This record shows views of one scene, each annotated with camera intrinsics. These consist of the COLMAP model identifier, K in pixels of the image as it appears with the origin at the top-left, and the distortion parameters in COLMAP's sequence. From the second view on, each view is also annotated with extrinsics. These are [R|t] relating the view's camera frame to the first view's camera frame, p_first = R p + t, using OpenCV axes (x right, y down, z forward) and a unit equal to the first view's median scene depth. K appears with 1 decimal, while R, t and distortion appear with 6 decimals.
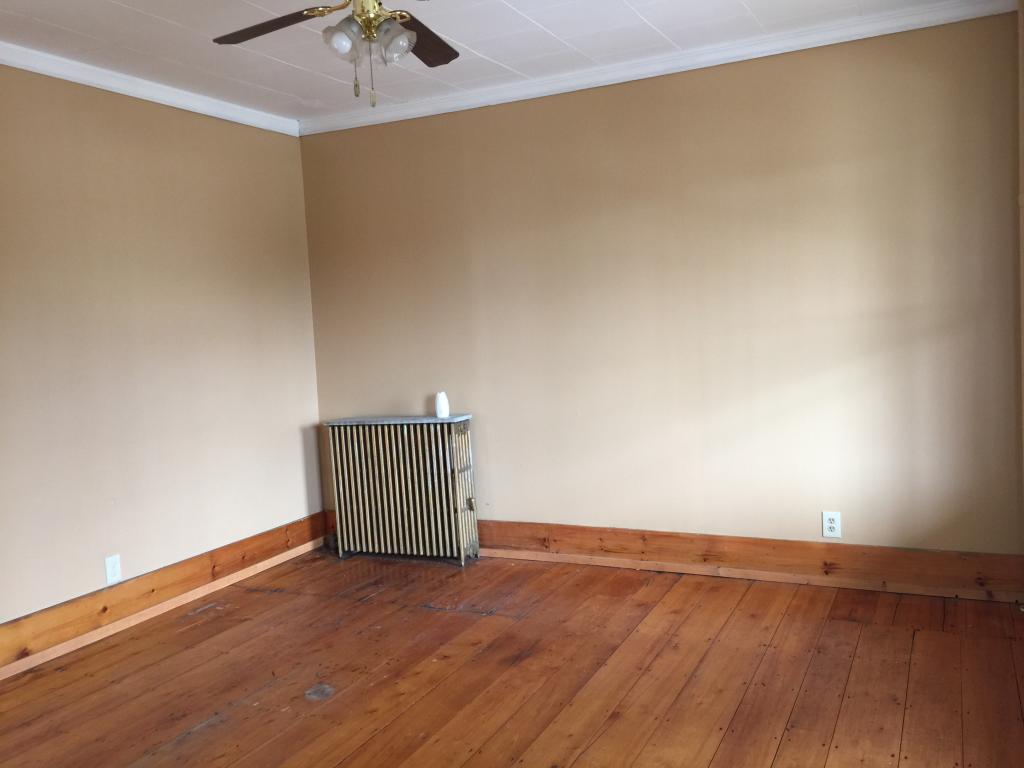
lens RADIAL K [[867.6, 0, 506.7], [0, 867.6, 390.3], [0, 0, 1]] dist [0.071576, -0.006779]
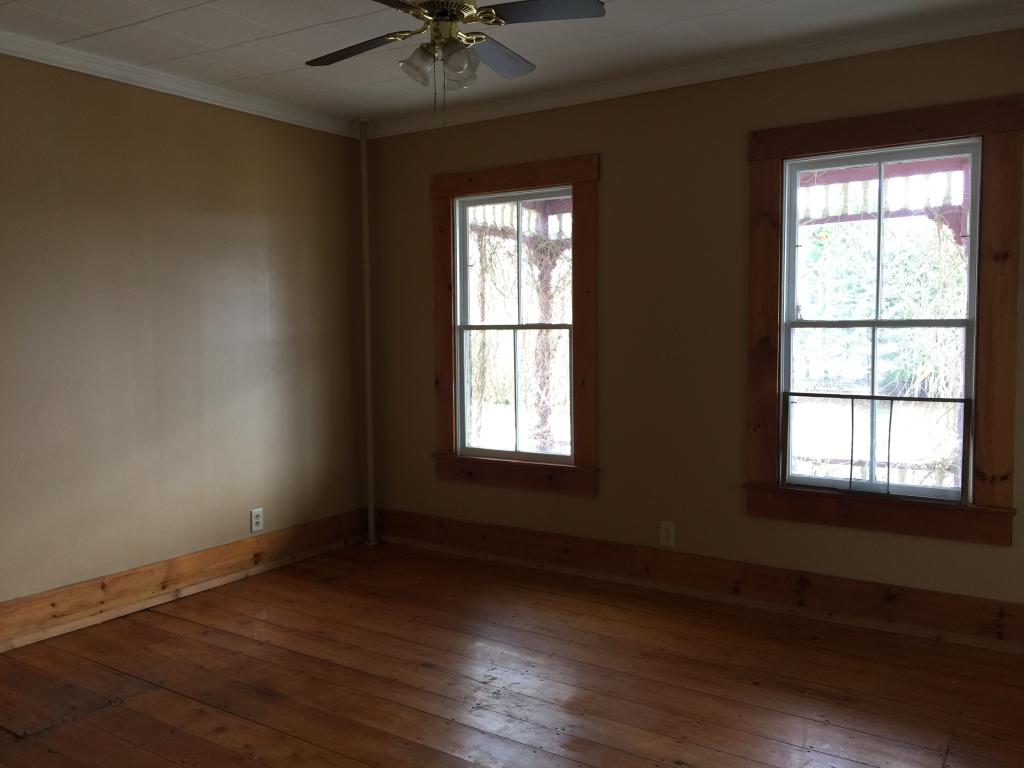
lens RADIAL K [[867.6, 0, 504.3], [0, 867.6, 377.3], [0, 0, 1]] dist [0.071576, -0.006779]
pose [[0.143049, -0.005678, 0.989699, -0.729276], [0.085346, 0.996329, -0.006619, 0.000178], [-0.986029, 0.085414, 0.143009, 0.495212]]
